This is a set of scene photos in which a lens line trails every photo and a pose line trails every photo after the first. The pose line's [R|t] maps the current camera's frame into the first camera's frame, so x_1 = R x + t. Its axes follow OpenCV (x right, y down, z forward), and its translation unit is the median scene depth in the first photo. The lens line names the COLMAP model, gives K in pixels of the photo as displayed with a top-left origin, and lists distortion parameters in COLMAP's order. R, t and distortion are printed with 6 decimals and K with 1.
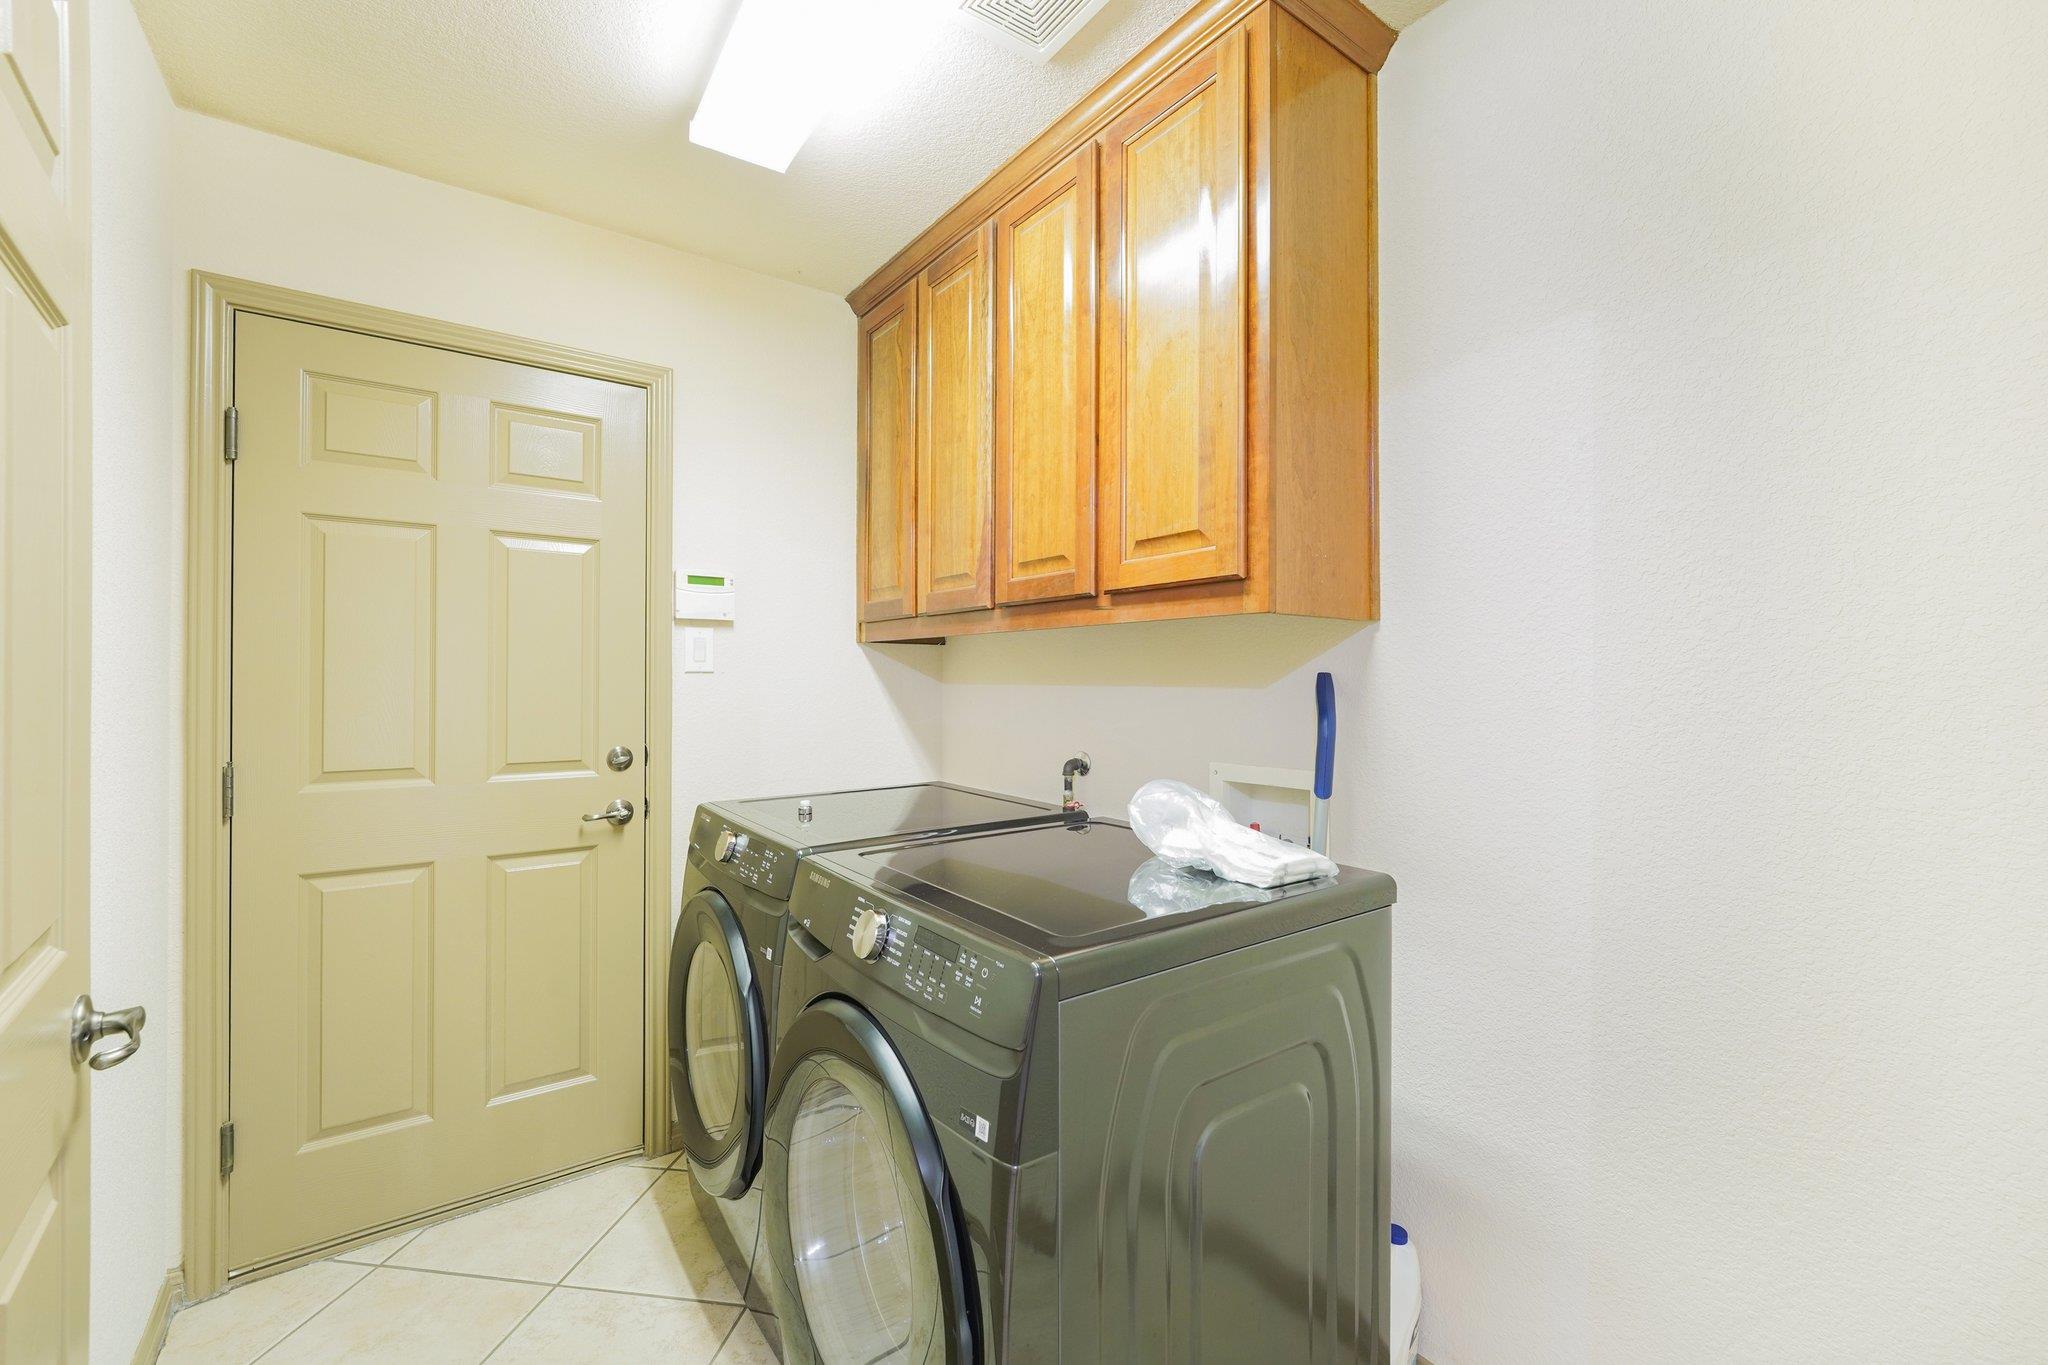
lens RADIAL K [[840.8, 0, 1016.7], [0, 840.8, 670.7], [0, 0, 1]] dist [-0.024405, 0.003775]
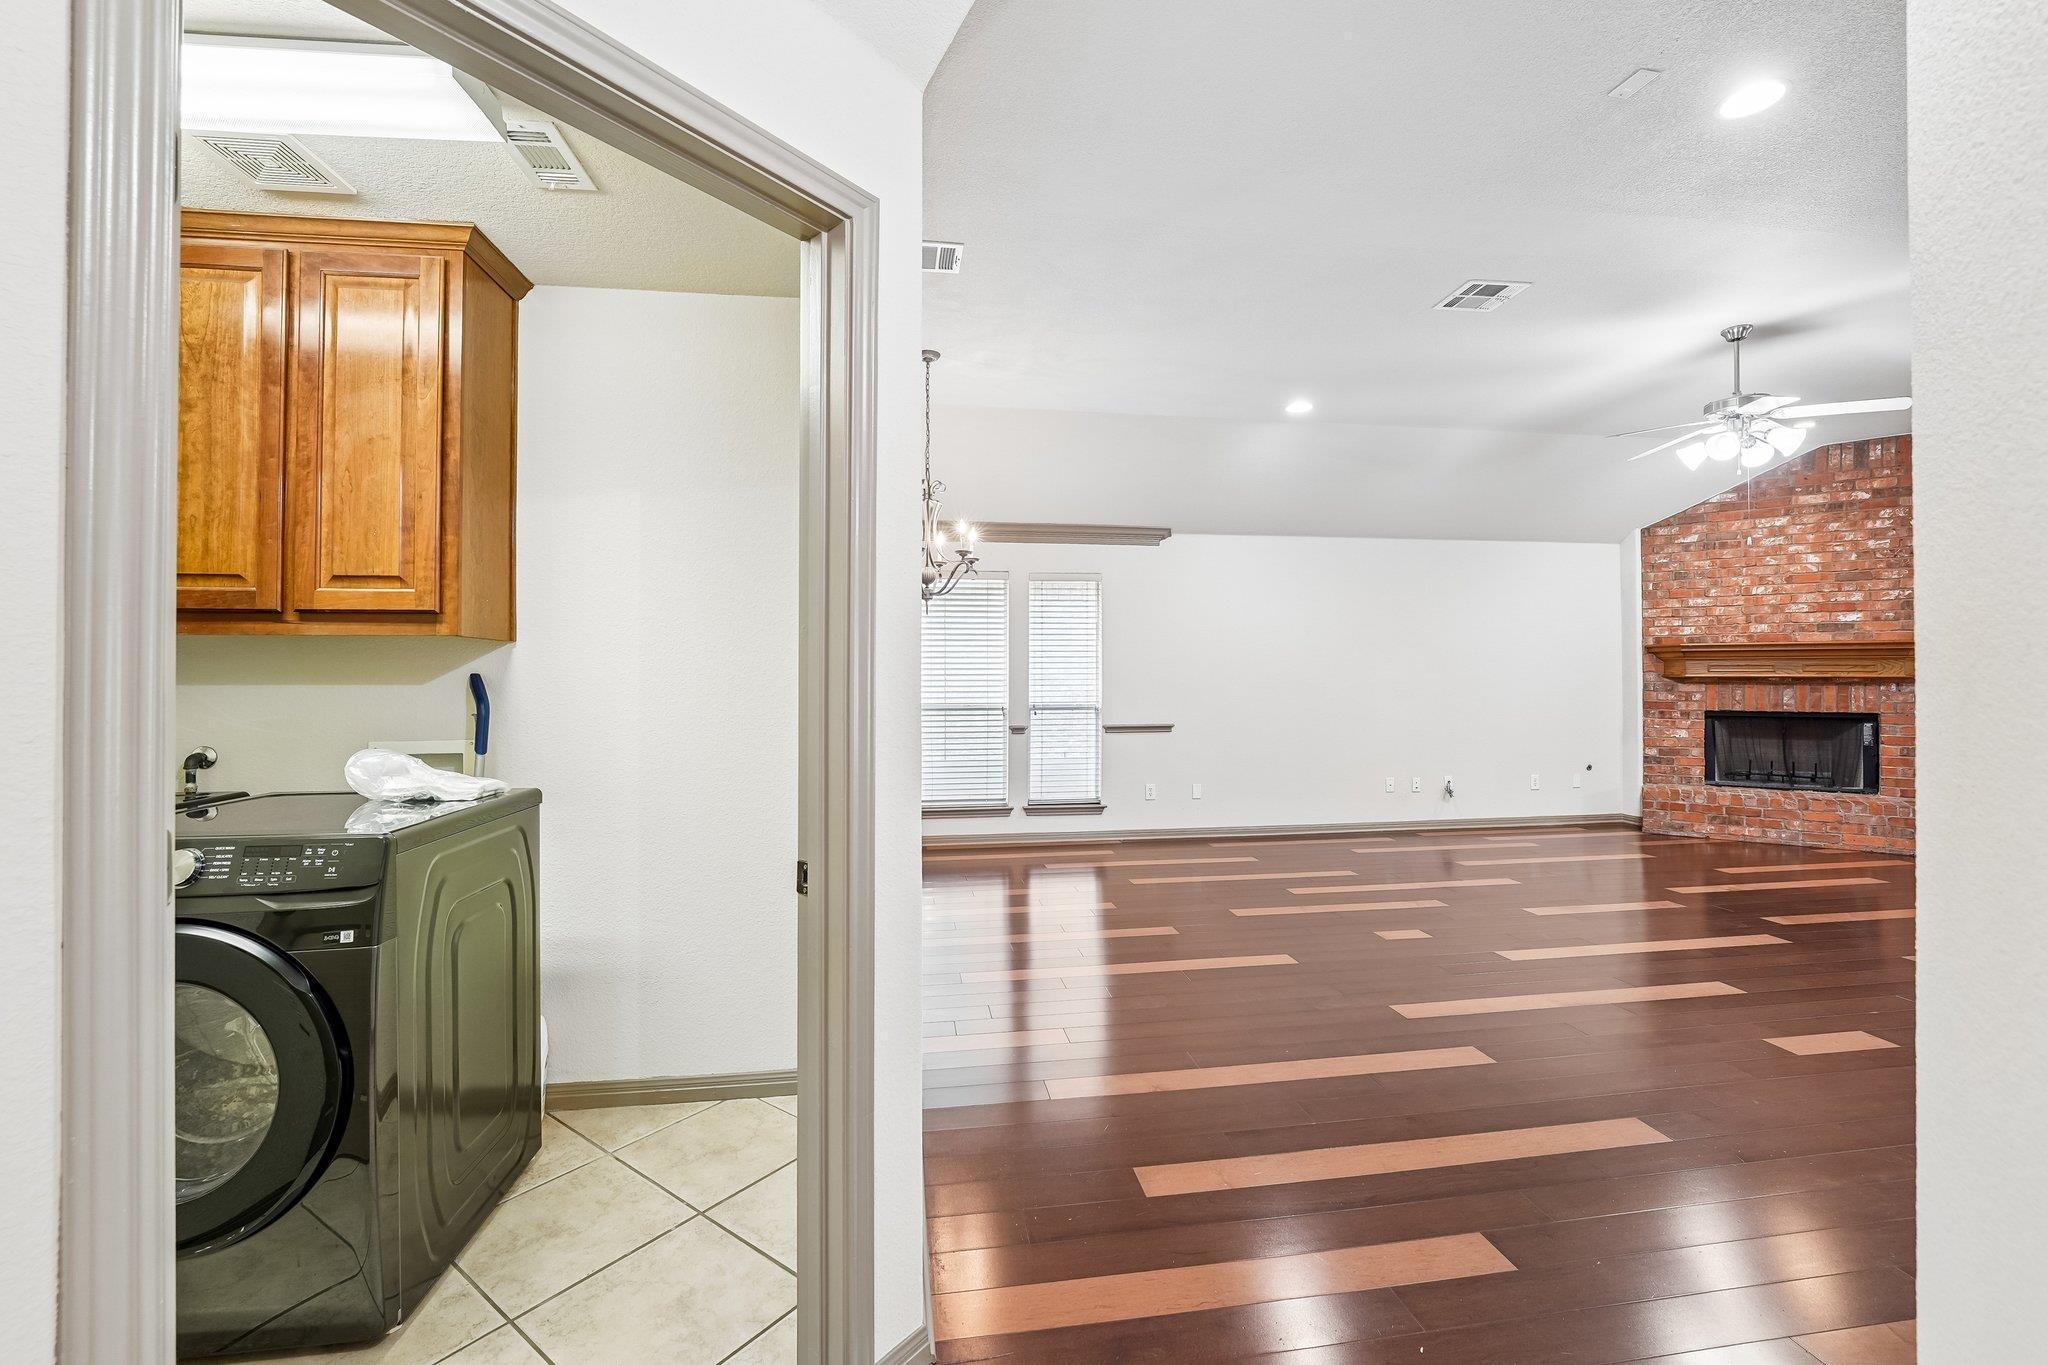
lens RADIAL K [[840.8, 0, 1016.7], [0, 840.8, 670.7], [0, 0, 1]] dist [-0.024405, 0.003775]
pose [[0.472693, 0.002663, 0.881223, -0.528852], [-0.004582, 0.999989, -0.000564, -0.006686], [-0.881215, -0.003771, 0.472700, -0.612343]]
